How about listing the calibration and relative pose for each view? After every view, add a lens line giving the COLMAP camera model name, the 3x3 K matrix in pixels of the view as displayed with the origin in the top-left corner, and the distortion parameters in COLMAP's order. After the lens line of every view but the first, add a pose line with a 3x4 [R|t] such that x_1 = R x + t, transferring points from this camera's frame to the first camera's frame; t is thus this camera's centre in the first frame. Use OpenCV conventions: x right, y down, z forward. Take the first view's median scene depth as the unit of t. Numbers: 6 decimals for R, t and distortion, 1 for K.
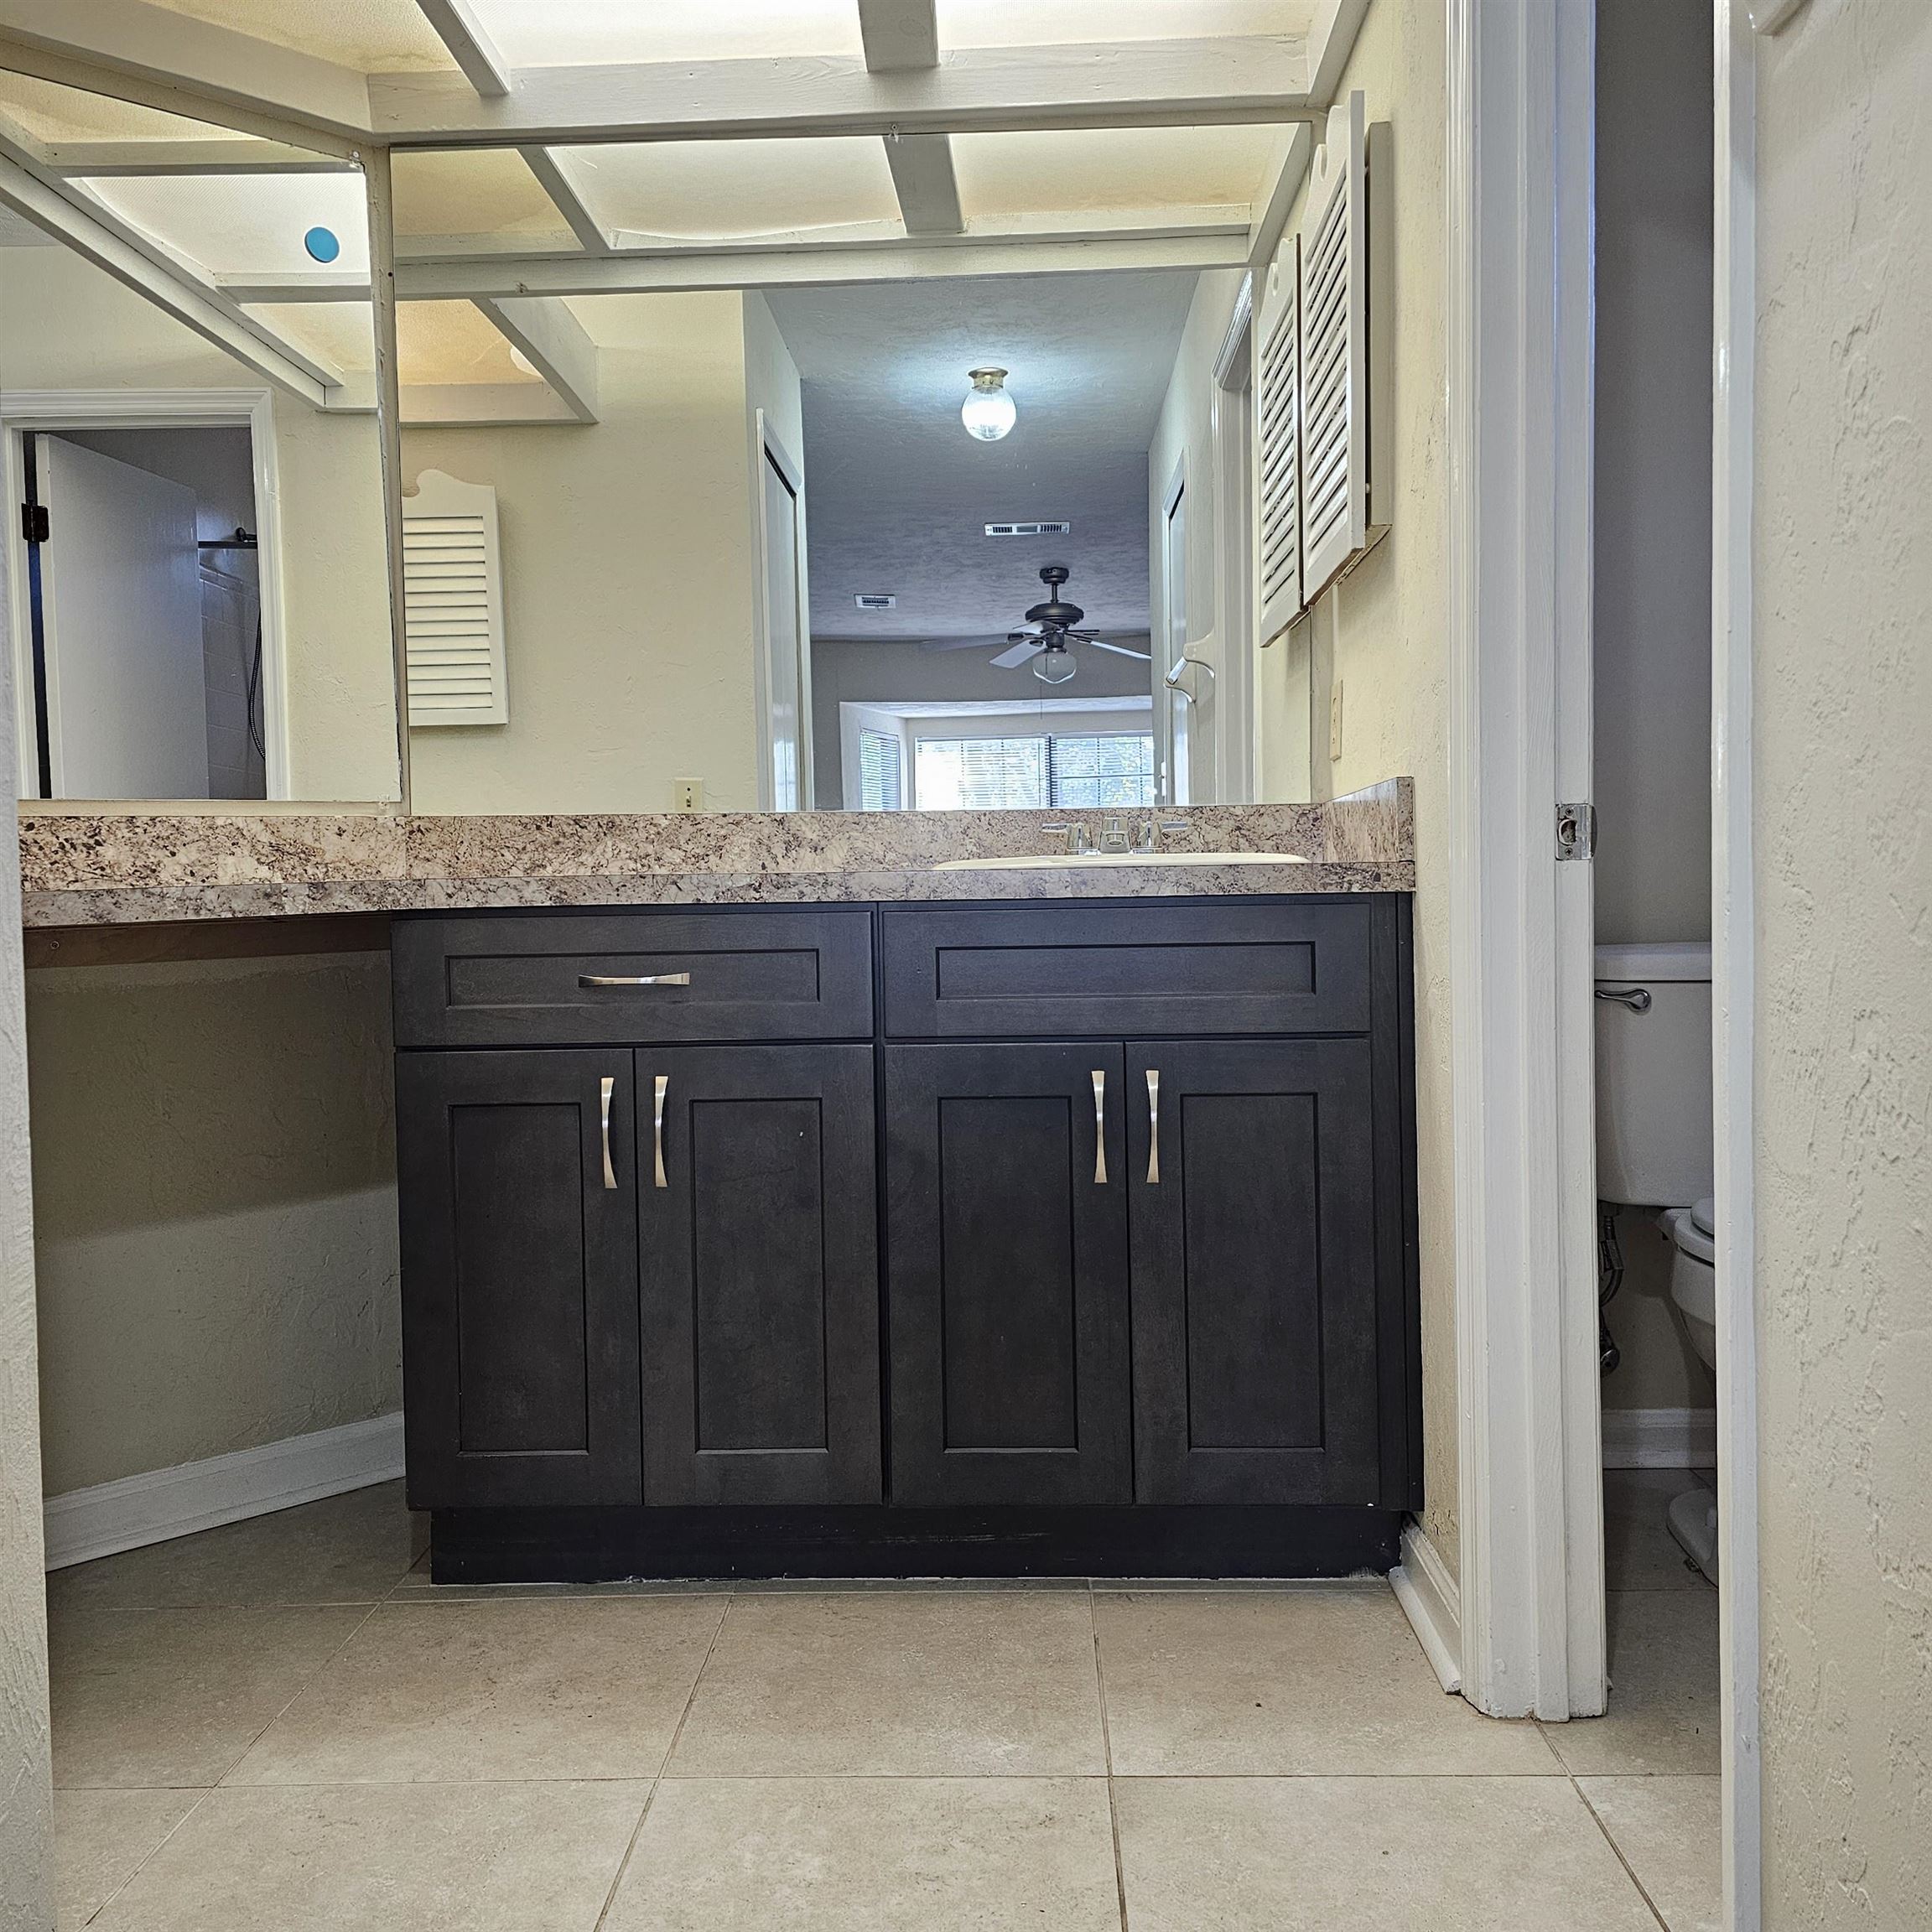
lens RADIAL K [[1714.7, 0, 968.9], [0, 1714.7, 970.5], [0, 0, 1]] dist [0.092285, -0.104850]
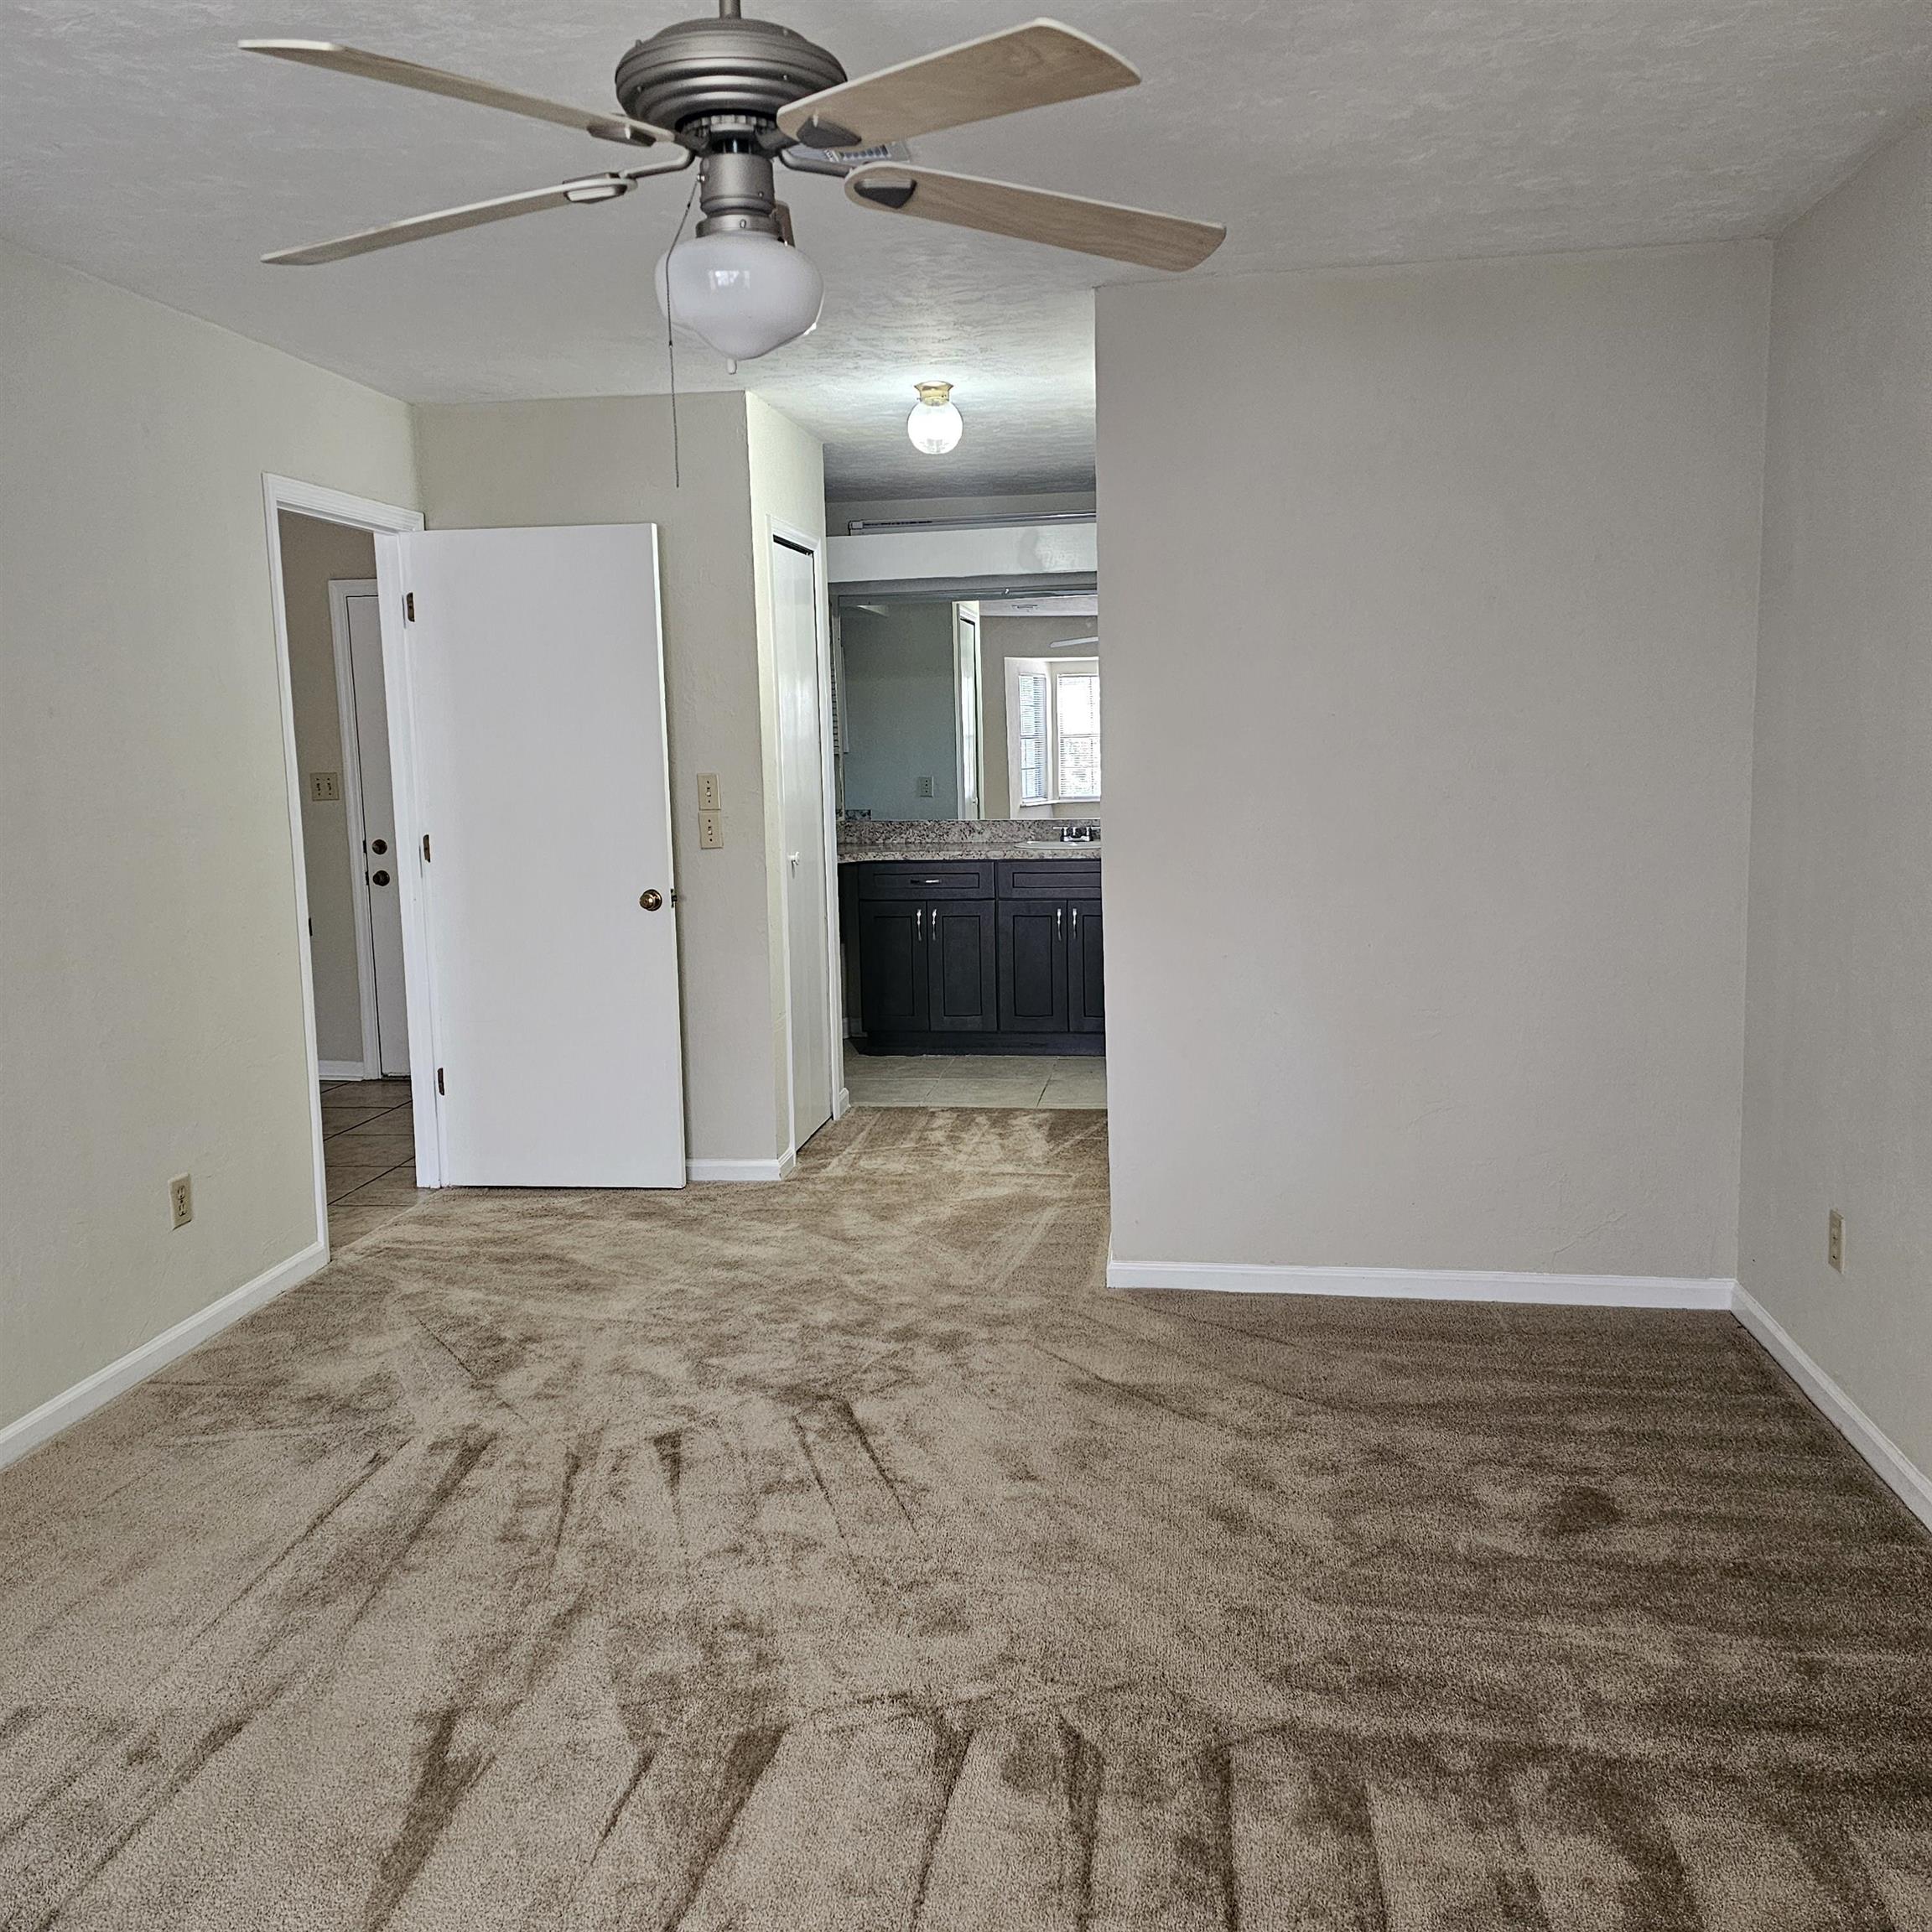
lens RADIAL K [[1714.7, 0, 969.6], [0, 1714.7, 978.7], [0, 0, 1]] dist [0.092285, -0.104850]
pose [[0.993933, 0.001776, -0.109969, 0.266962], [0.010987, 0.993265, 0.115341, -0.195602], [0.109433, -0.115849, 0.987220, -2.383882]]
